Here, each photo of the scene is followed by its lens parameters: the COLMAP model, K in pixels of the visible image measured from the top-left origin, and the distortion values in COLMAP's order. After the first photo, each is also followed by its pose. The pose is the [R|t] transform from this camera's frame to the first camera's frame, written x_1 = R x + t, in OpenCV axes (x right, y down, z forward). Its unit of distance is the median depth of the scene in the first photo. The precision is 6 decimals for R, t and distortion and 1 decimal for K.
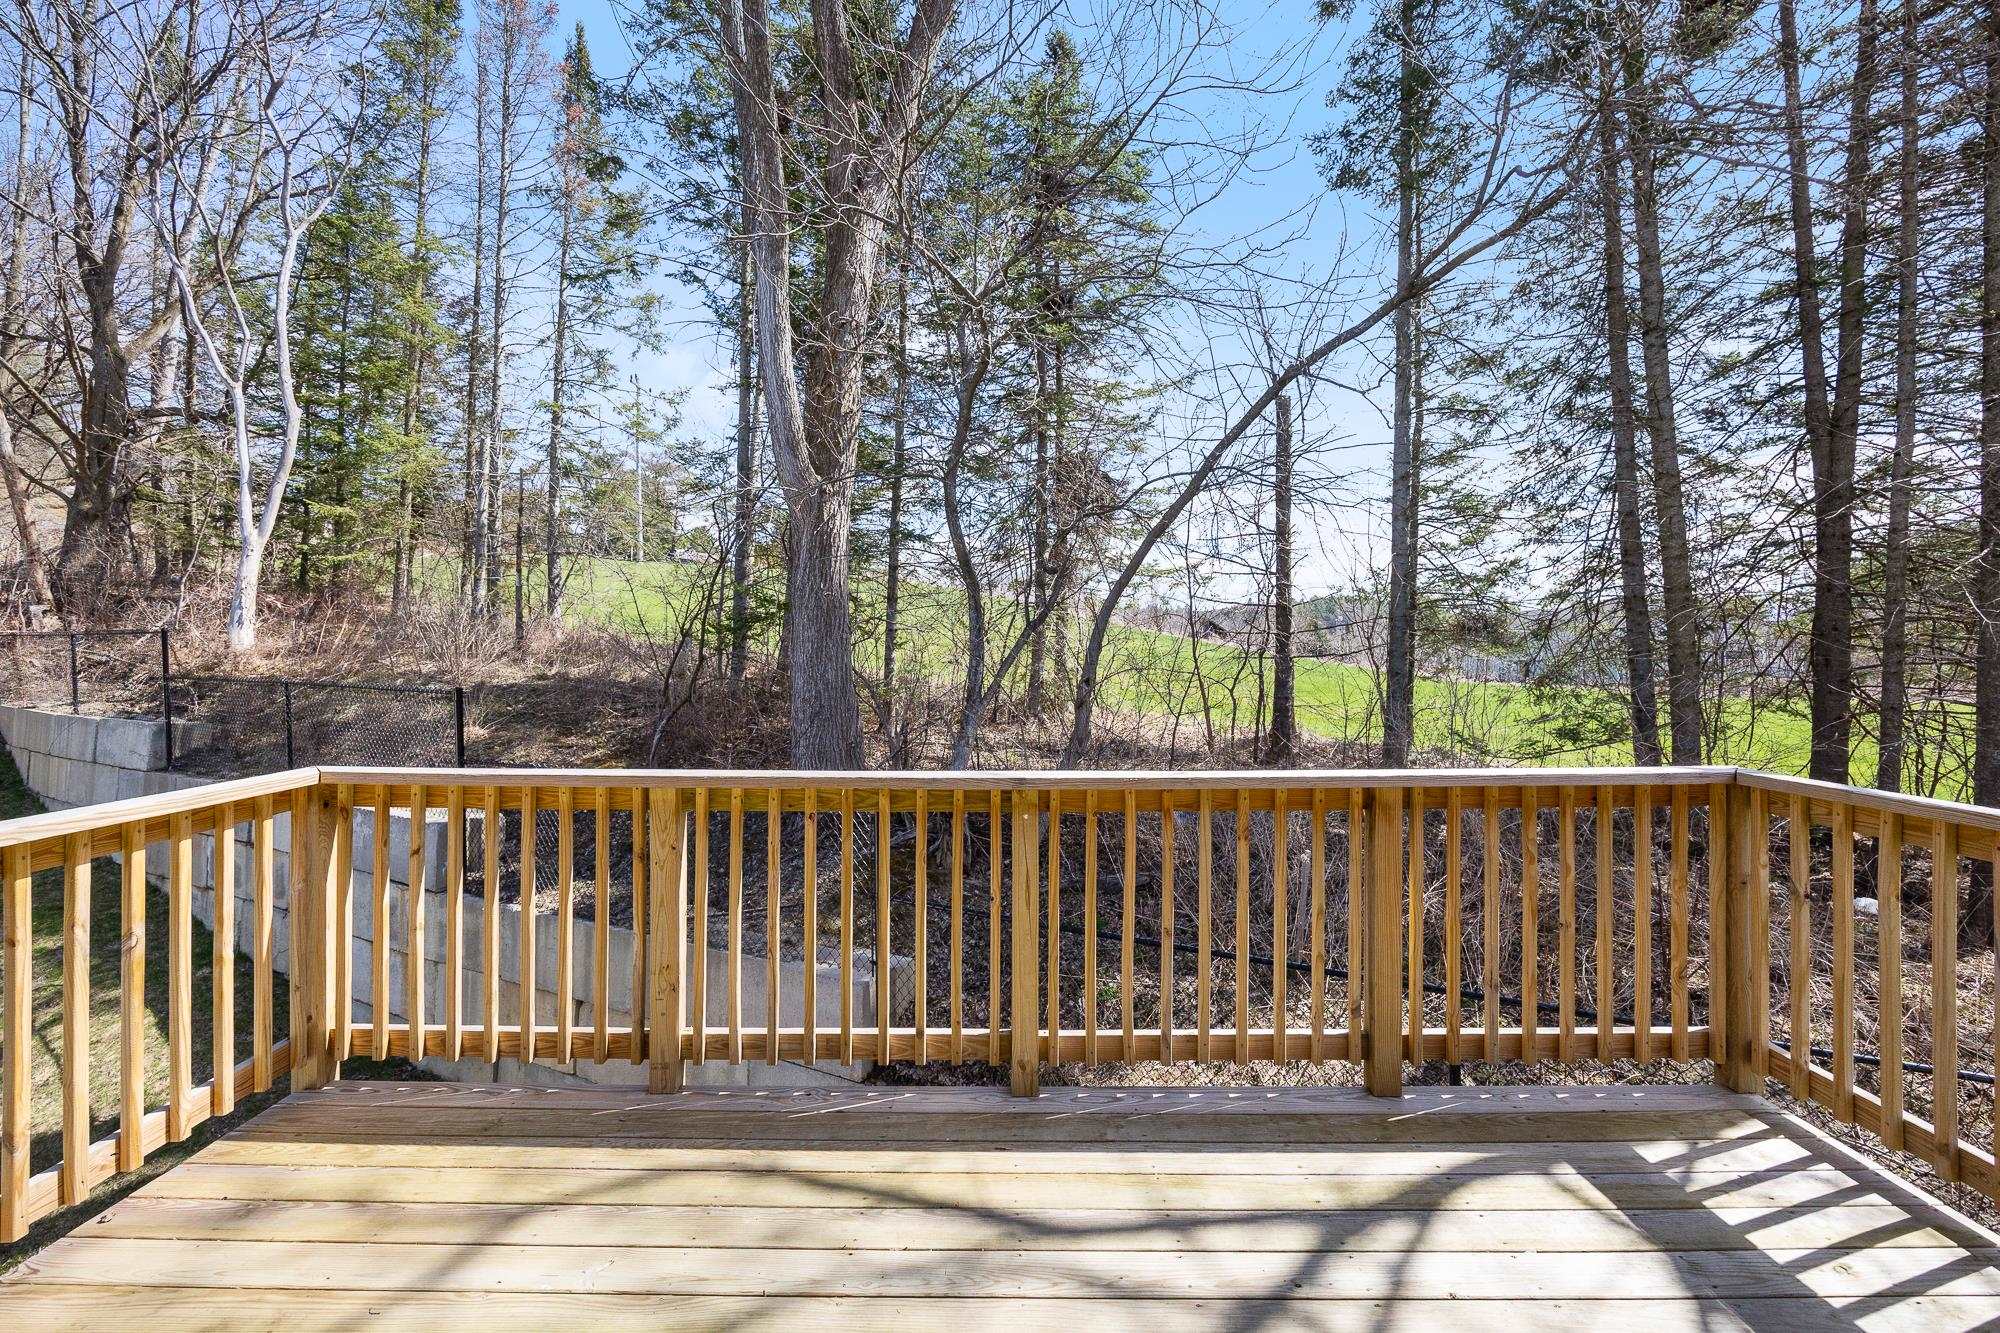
lens RADIAL K [[790.8, 0, 1002.8], [0, 790.8, 654.6], [0, 0, 1]] dist [-0.002965, -0.000555]
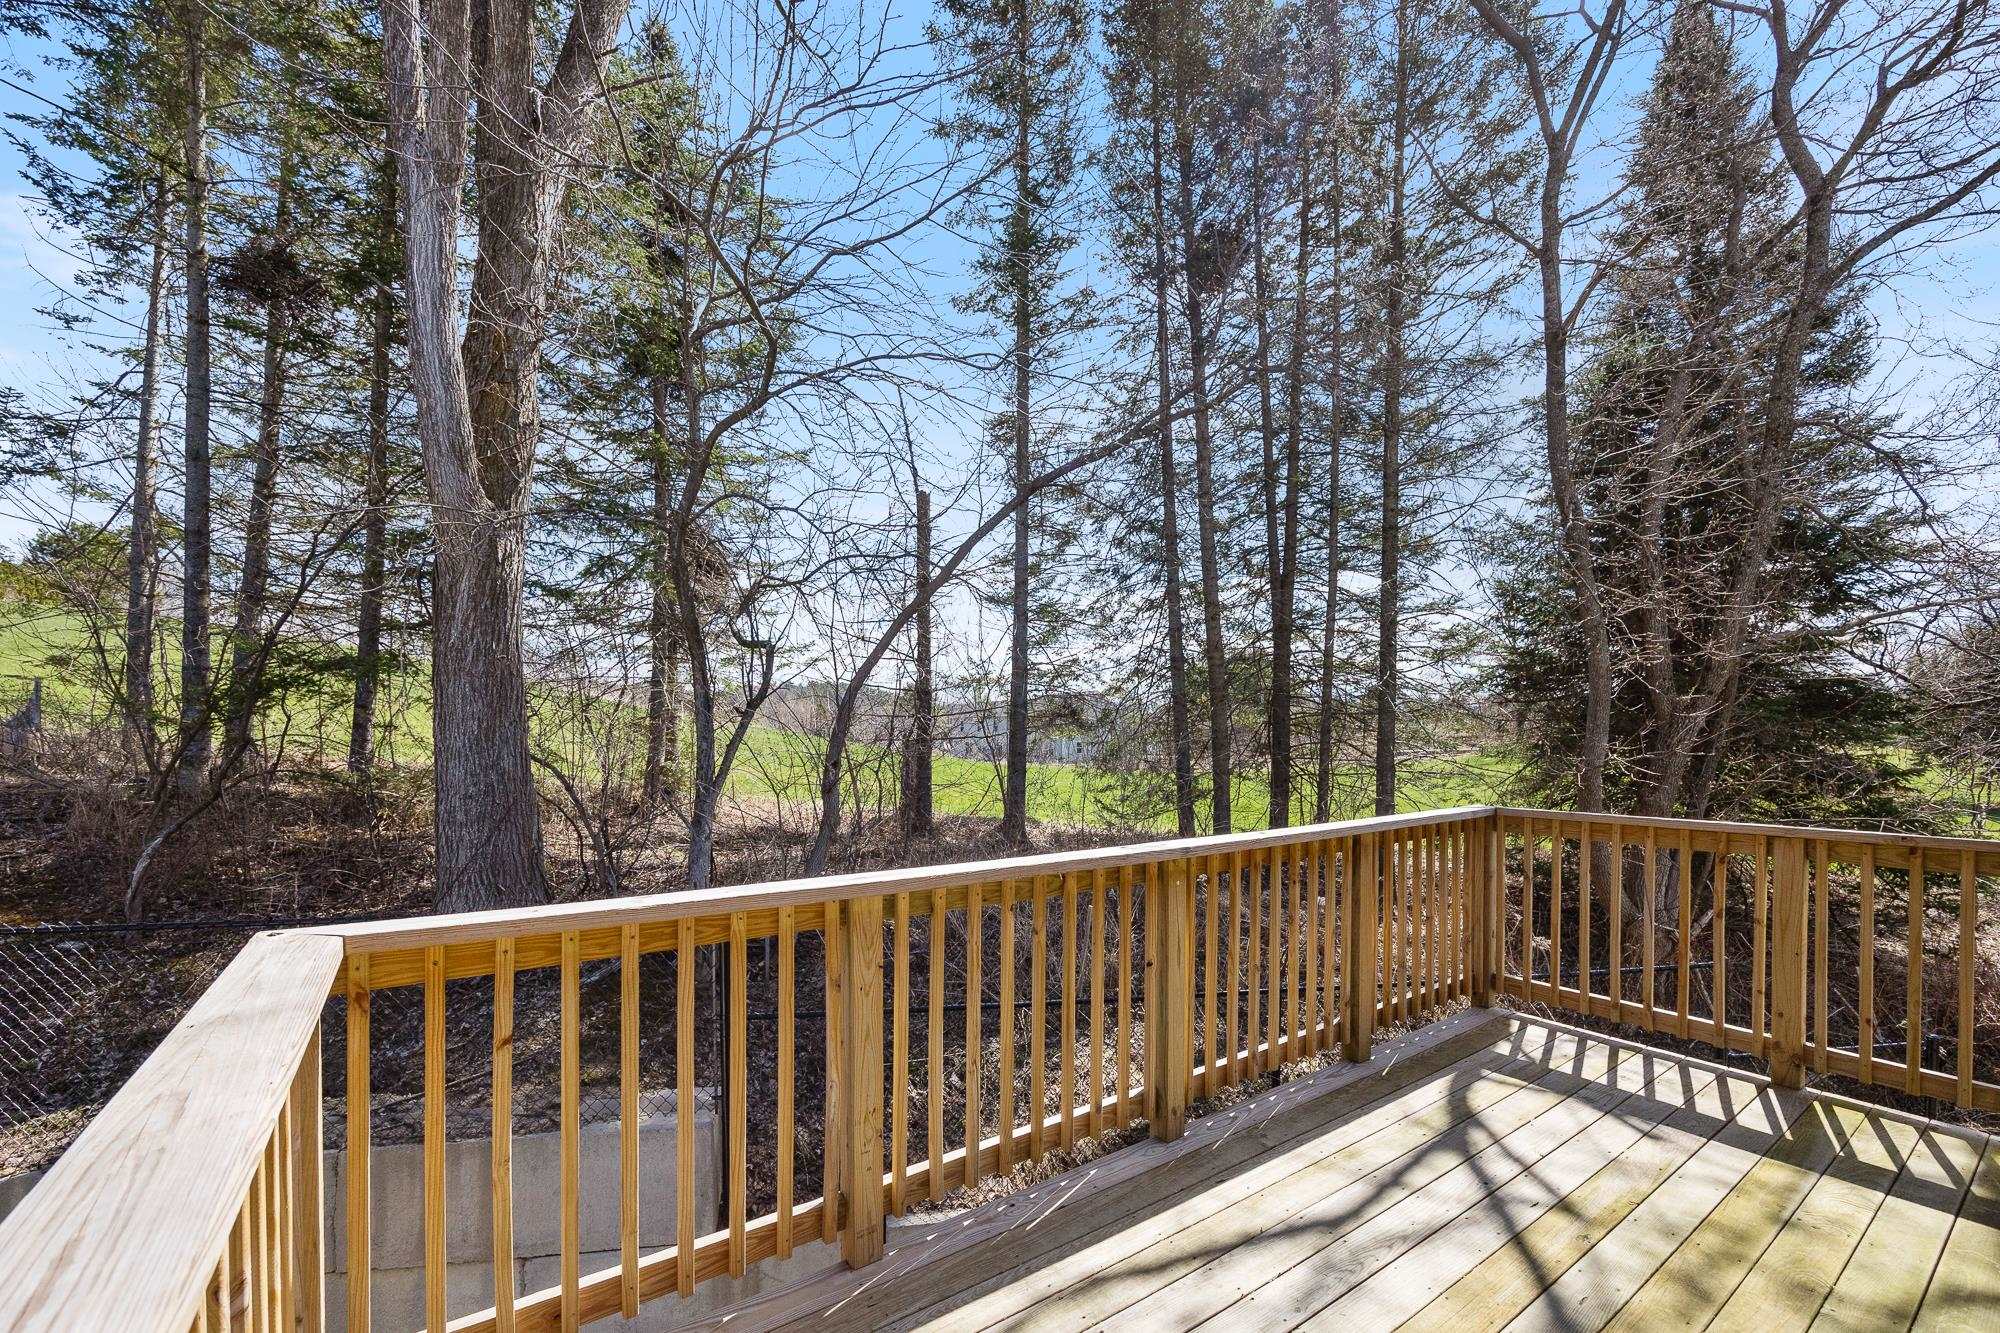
lens RADIAL K [[814.3, 0, 1003.0], [0, 814.3, 746.7], [0, 0, 1]] dist [0.000177, -0.000005]
pose [[0.807541, -0.009371, 0.589737, -0.826342], [0.004751, 0.999945, 0.009383, 0.005612], [-0.589792, -0.004775, 0.807541, 0.246428]]
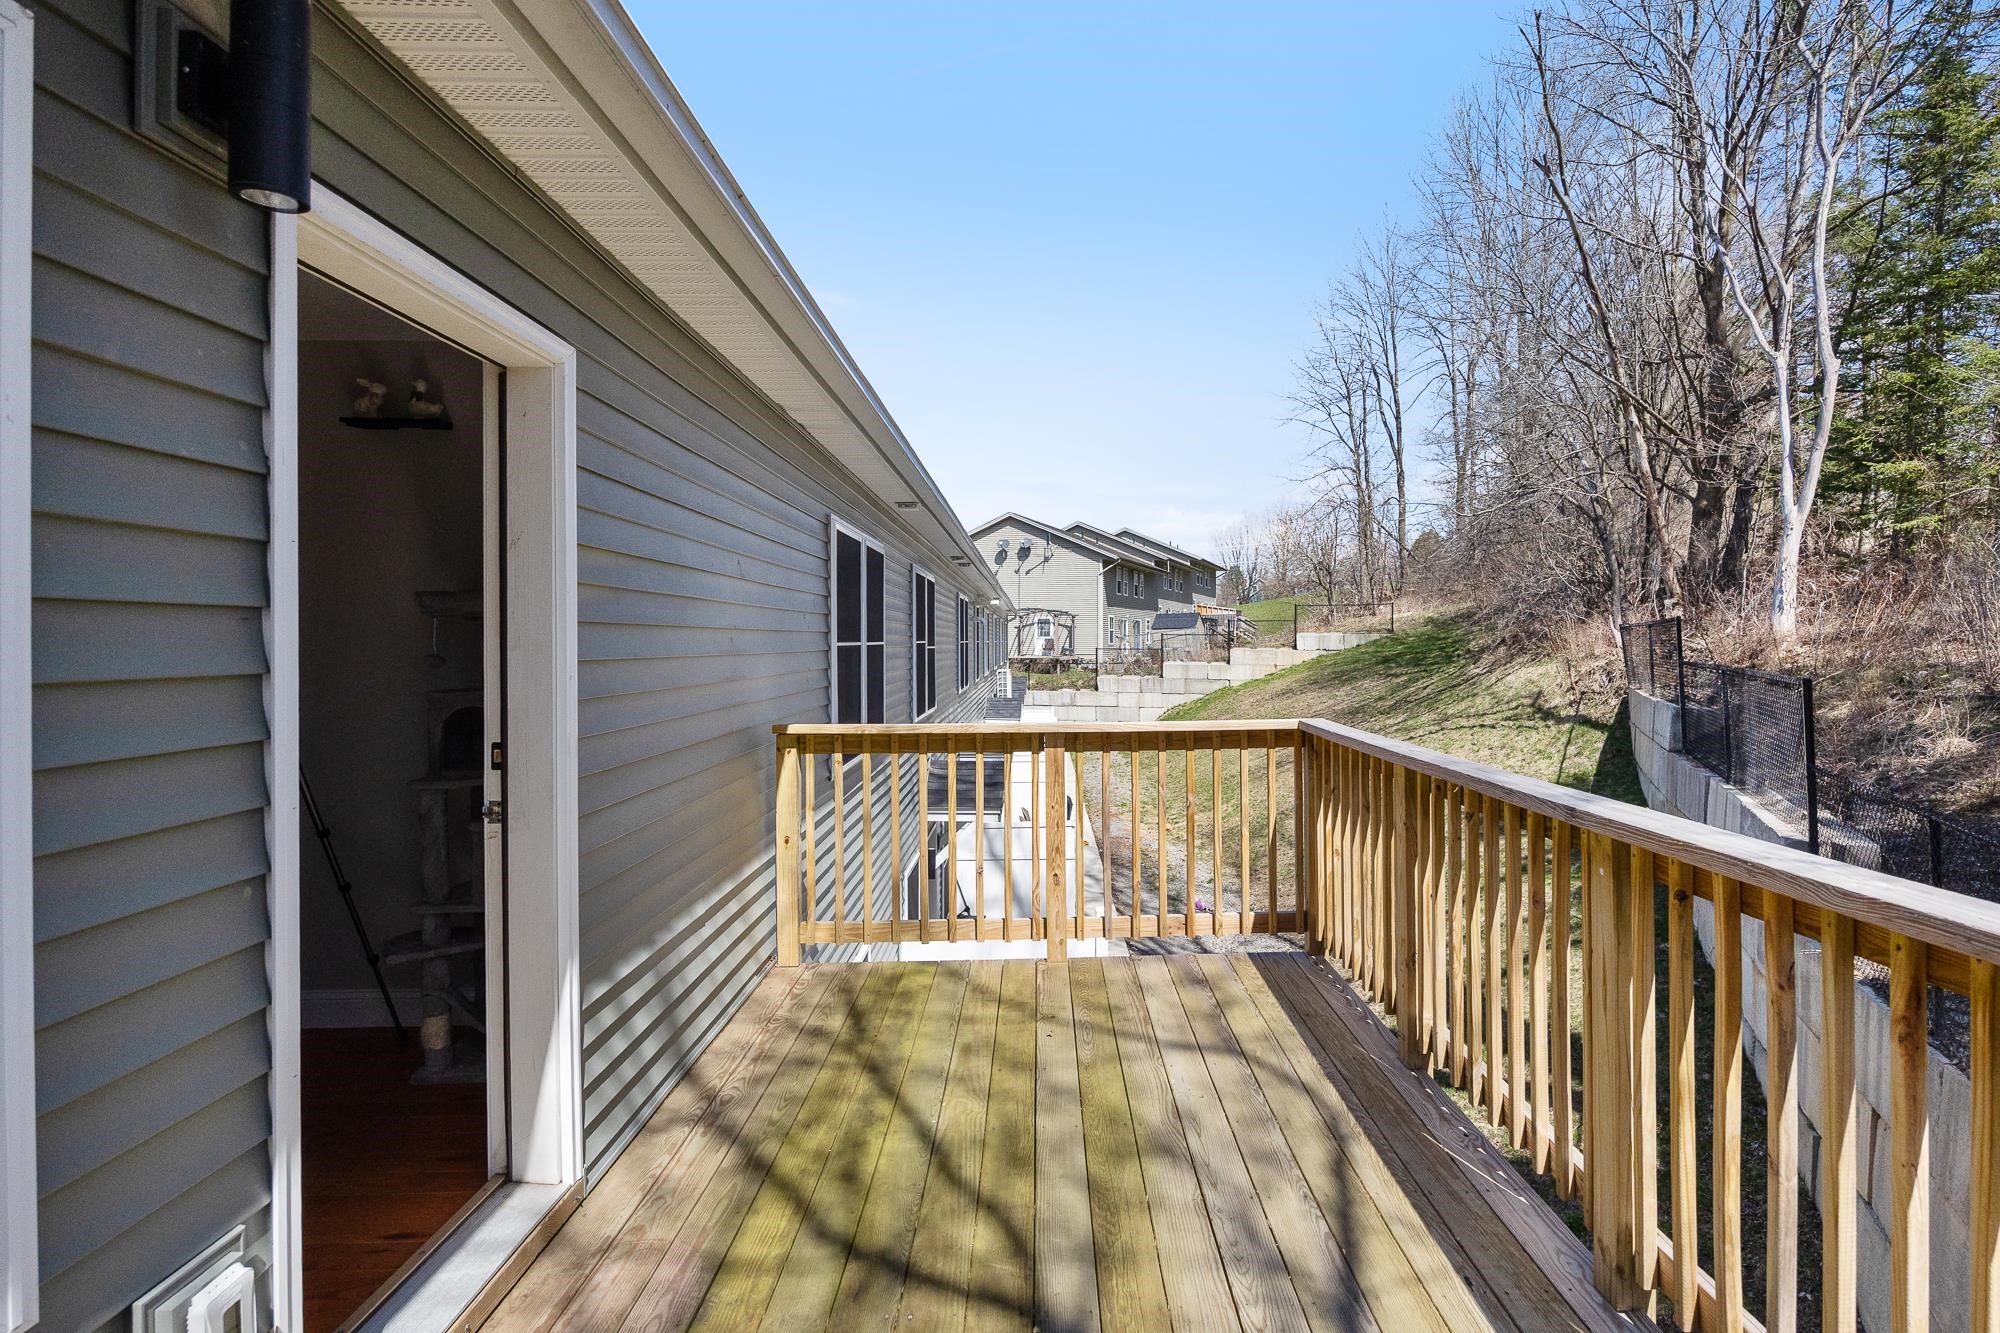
lens RADIAL K [[929.0, 0, 999.6], [0, 929.0, 646.2], [0, 0, 1]] dist [-0.000157, 0.000015]
pose [[-0.026088, -0.002636, -0.999656, 0.813727], [0.007128, 0.999971, -0.002822, 0.009573], [0.999634, -0.007199, -0.026068, 0.518499]]
